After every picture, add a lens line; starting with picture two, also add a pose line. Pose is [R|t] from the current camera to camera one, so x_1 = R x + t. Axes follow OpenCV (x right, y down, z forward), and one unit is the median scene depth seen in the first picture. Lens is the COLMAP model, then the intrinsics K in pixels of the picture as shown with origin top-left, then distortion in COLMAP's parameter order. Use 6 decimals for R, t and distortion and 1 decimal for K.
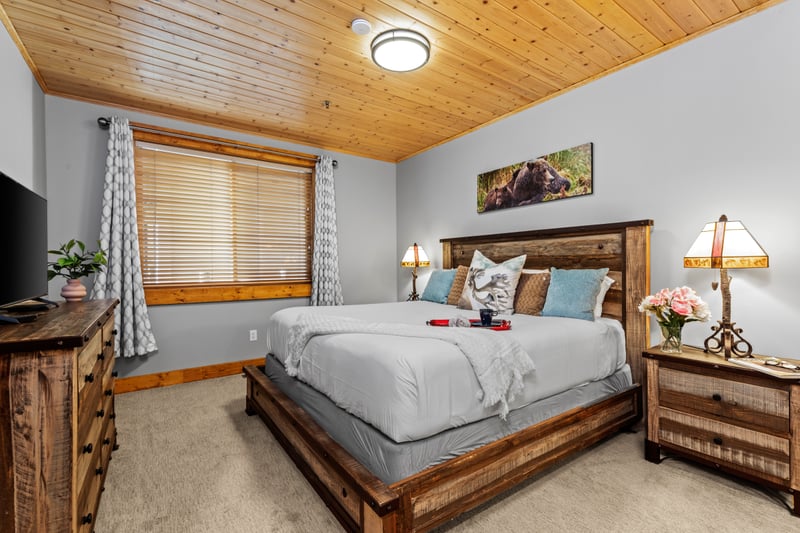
lens RADIAL K [[357.0, 0, 399.2], [0, 357.0, 267.8], [0, 0, 1]] dist [0.010509, -0.002101]
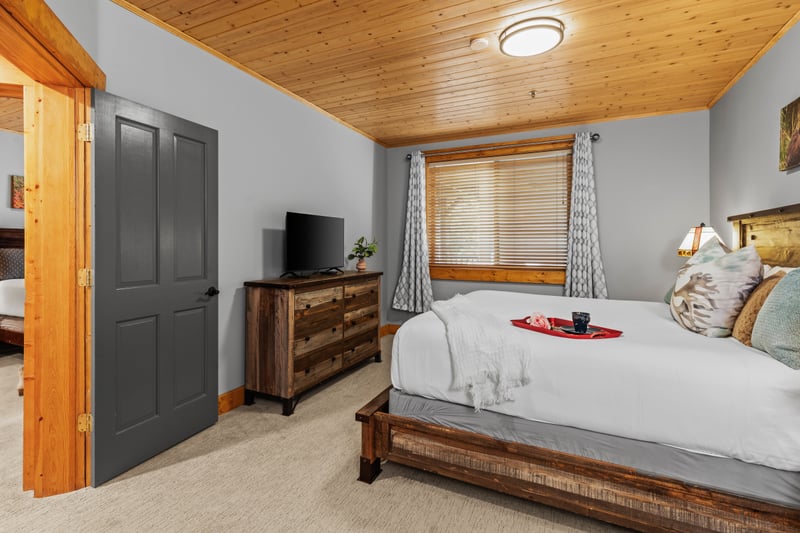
lens RADIAL K [[371.1, 0, 372.0], [0, 371.1, 245.8], [0, 0, 1]] dist [0.008754, -0.001545]
pose [[0.485381, 0.003680, -0.874295, 0.602671], [-0.010191, 0.999947, -0.001449, -0.026901], [0.874244, 0.009613, 0.485392, 0.117112]]
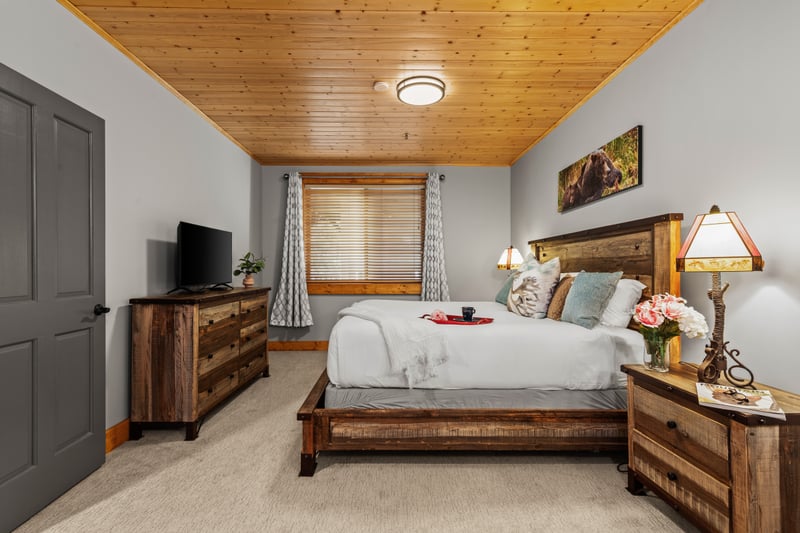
lens RADIAL K [[357.0, 0, 380.9], [0, 357.0, 268.0], [0, 0, 1]] dist [0.010509, -0.002101]
pose [[0.818924, 0.003631, -0.573890, 0.519780], [-0.007552, 0.999962, -0.004450, 0.000551], [0.573852, 0.007979, 0.818920, -0.055983]]
